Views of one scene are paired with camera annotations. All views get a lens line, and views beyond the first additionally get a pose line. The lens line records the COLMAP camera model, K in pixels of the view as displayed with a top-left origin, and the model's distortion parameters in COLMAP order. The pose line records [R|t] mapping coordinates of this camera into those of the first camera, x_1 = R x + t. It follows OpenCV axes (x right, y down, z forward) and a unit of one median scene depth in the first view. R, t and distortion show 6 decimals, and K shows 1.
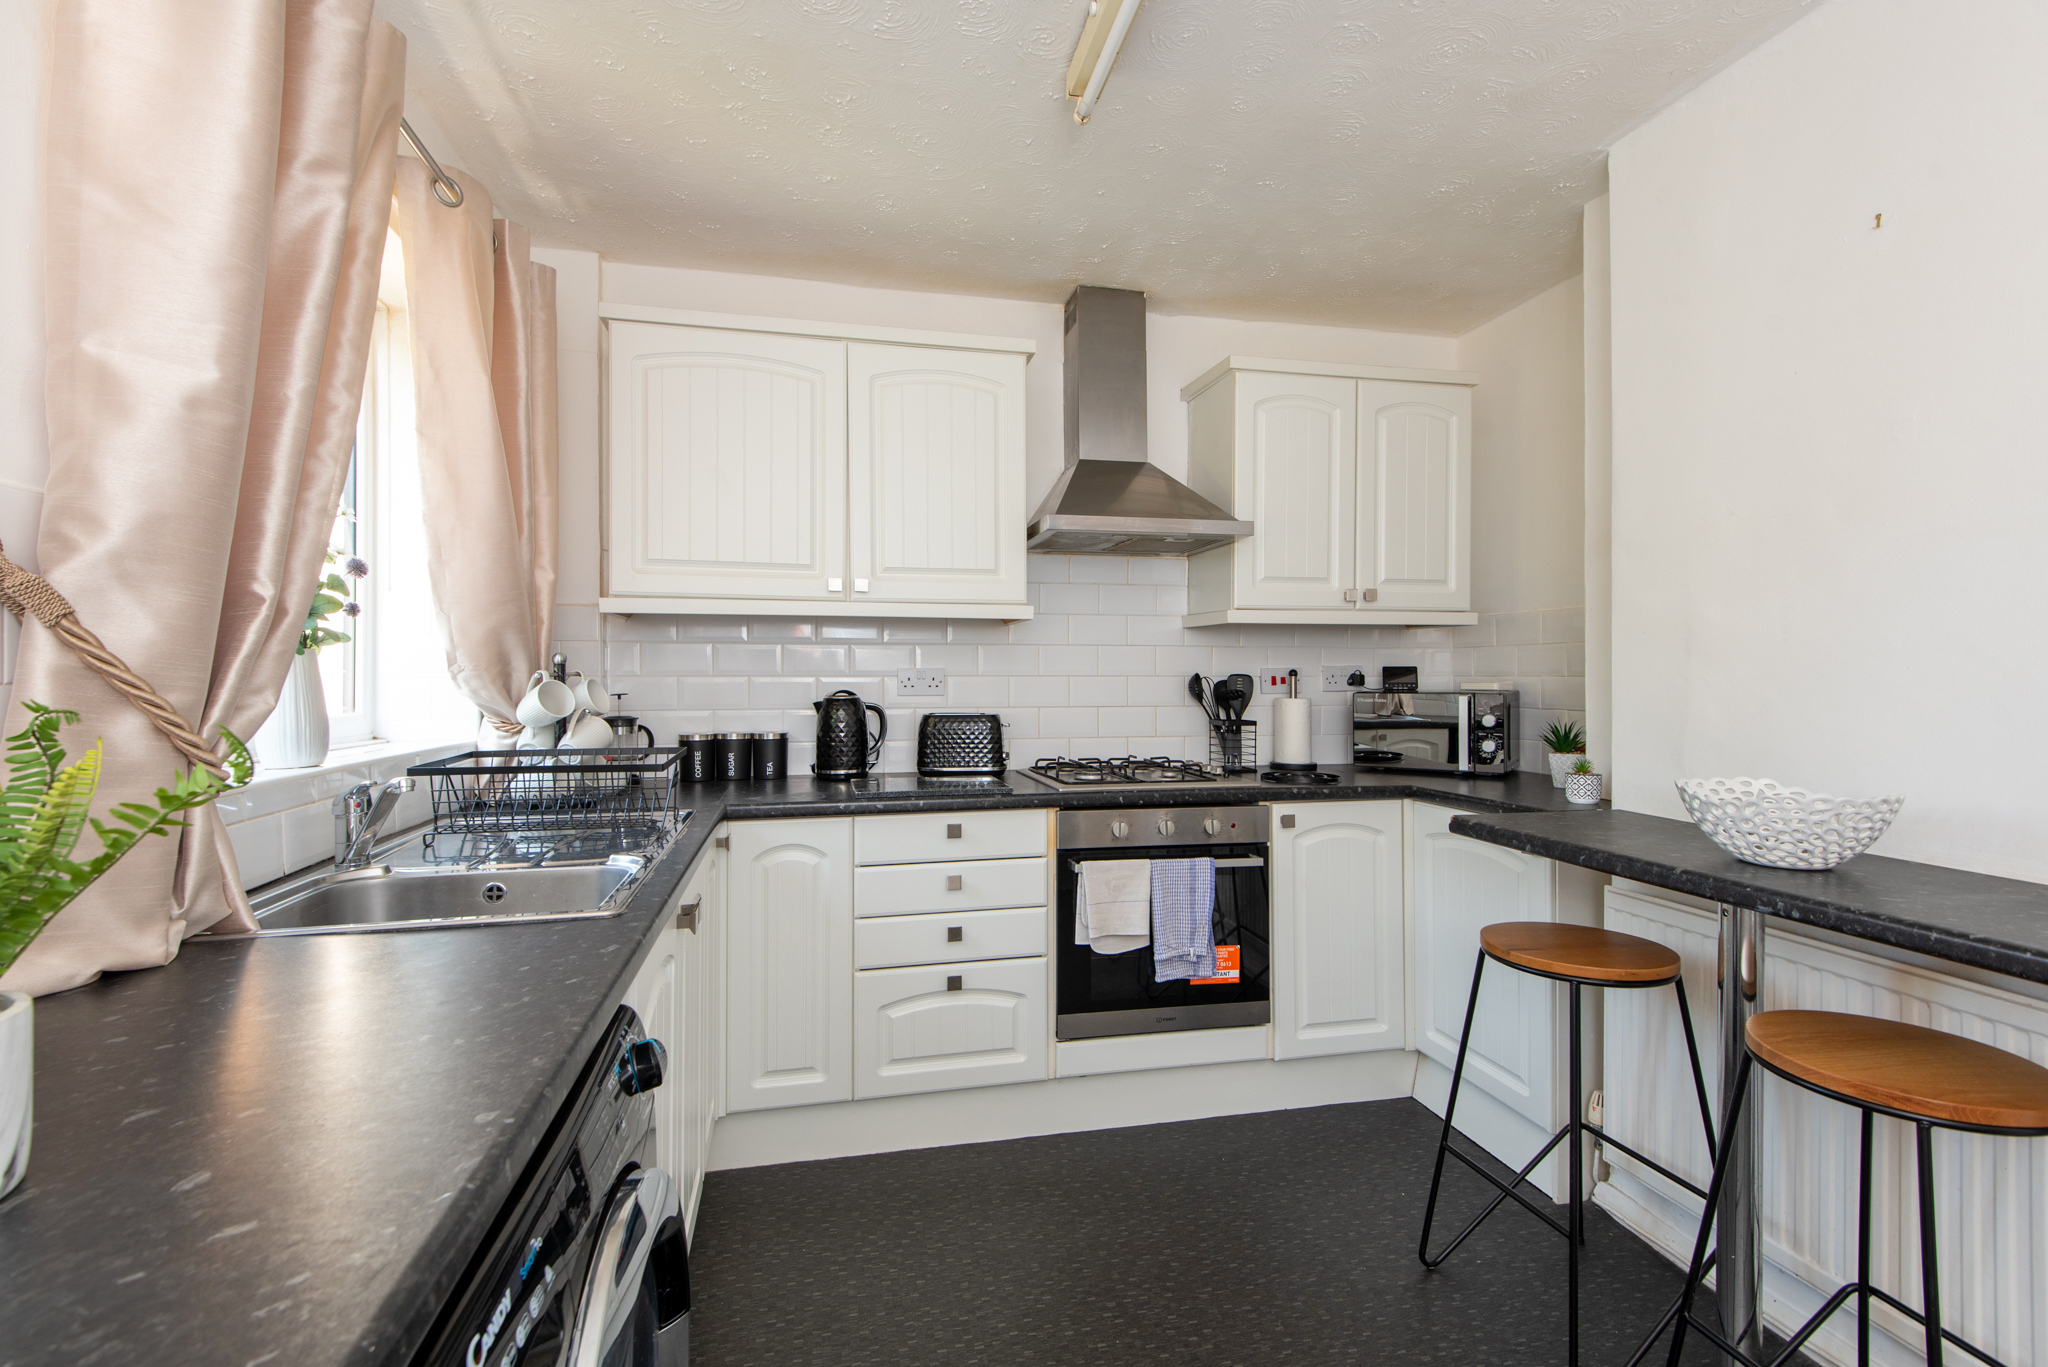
lens RADIAL K [[918.9, 0, 1021.0], [0, 918.9, 671.9], [0, 0, 1]] dist [0.001197, -0.008469]
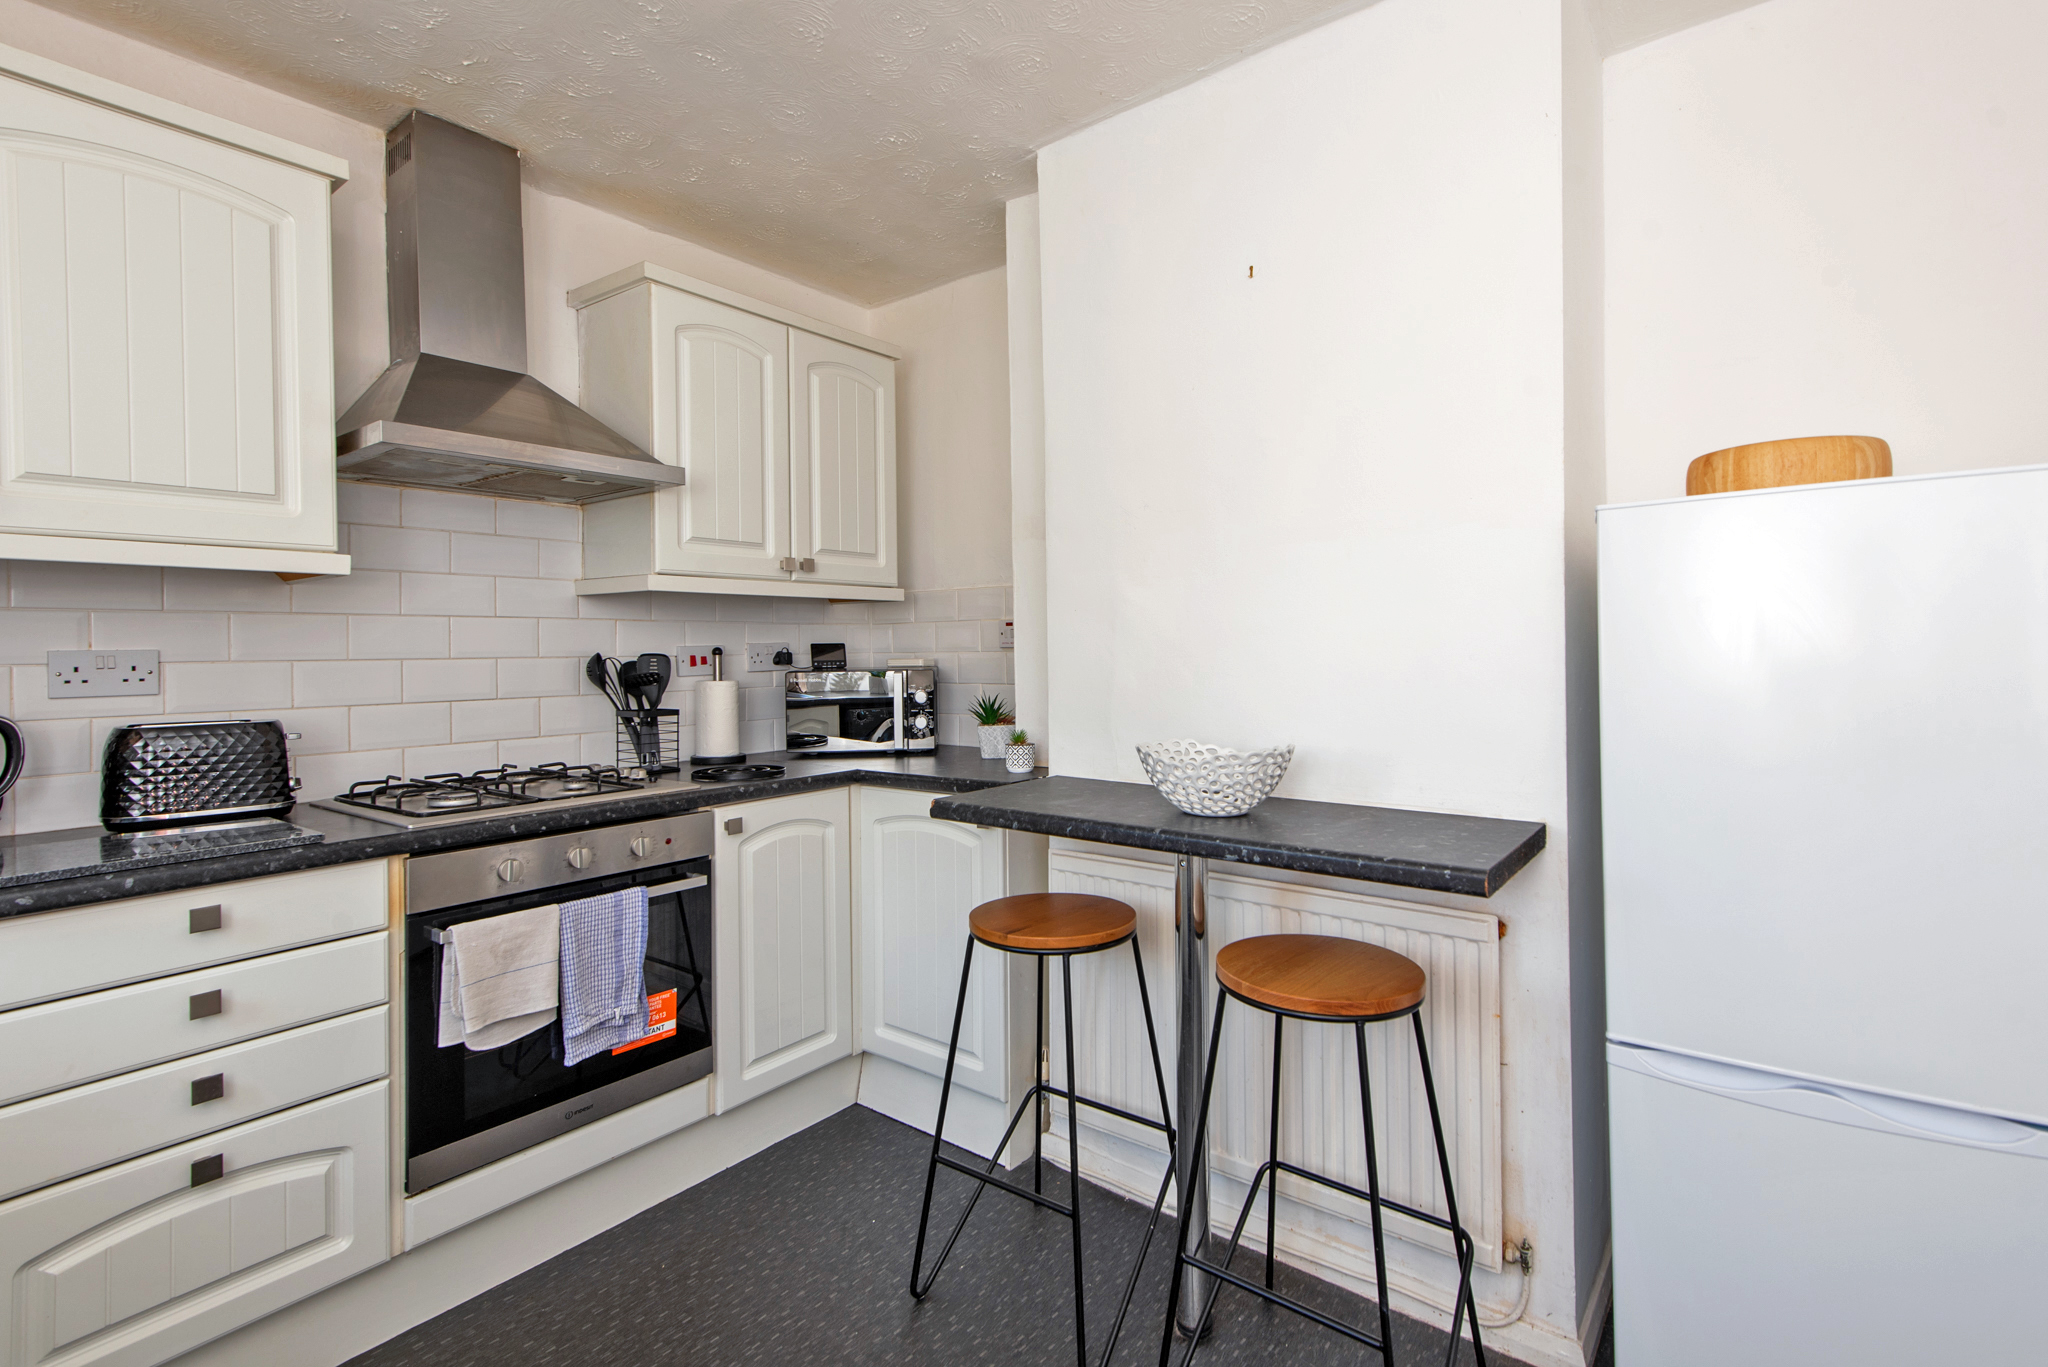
lens RADIAL K [[919.7, 0, 1029.0], [0, 919.7, 646.9], [0, 0, 1]] dist [0.021744, -0.015481]
pose [[0.754945, -0.007548, 0.655745, -0.059266], [0.011085, 0.999938, -0.001252, 0.001378], [-0.655695, 0.008214, 0.754981, 0.179296]]
